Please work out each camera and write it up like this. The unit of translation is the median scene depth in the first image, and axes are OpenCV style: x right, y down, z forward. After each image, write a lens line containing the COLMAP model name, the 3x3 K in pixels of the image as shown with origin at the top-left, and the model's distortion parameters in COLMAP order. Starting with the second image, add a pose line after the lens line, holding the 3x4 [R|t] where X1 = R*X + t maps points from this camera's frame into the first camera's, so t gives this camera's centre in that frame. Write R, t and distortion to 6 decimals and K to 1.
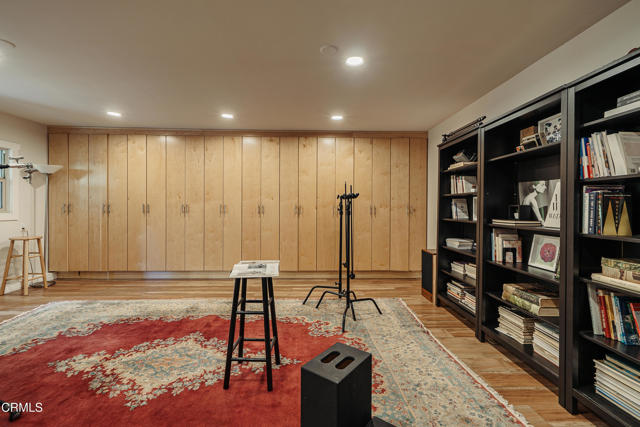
lens RADIAL K [[283.4, 0, 321.2], [0, 283.4, 208.4], [0, 0, 1]] dist [0.004441, 0.000198]
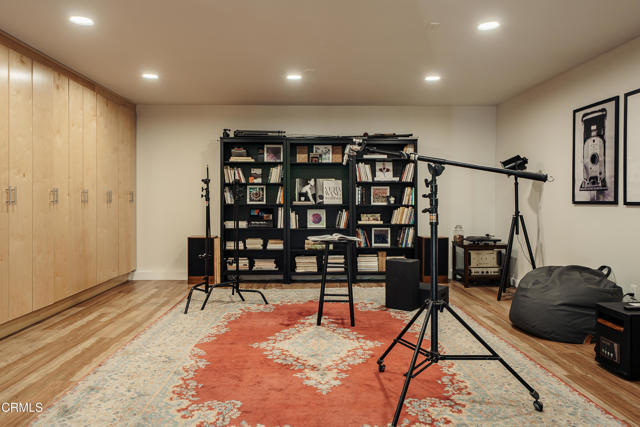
lens RADIAL K [[433.4, 0, 317.8], [0, 433.4, 202.8], [0, 0, 1]] dist [0.000248, 0.000859]
pose [[0.018469, -0.011006, 0.999769, -1.885430], [0.007218, 0.999915, 0.010875, 0.021712], [-0.999803, 0.007015, 0.018547, 0.891098]]
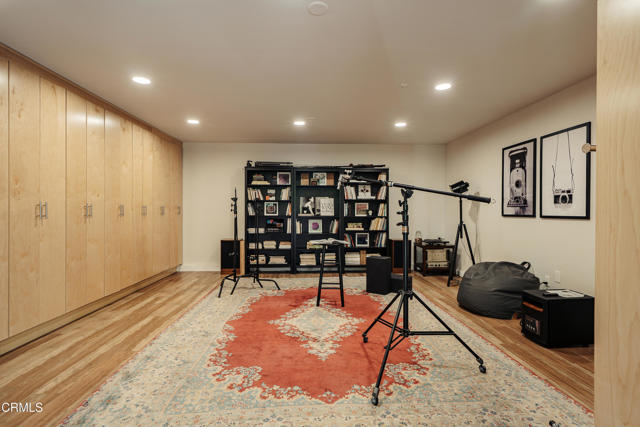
lens RADIAL K [[311.6, 0, 320.4], [0, 311.6, 212.0], [0, 0, 1]] dist [0.001840, 0.000162]
pose [[-0.000257, -0.008827, 0.999961, -1.847439], [0.006272, 0.999941, 0.008828, 0.005727], [-0.999980, 0.006274, -0.000202, 0.905422]]
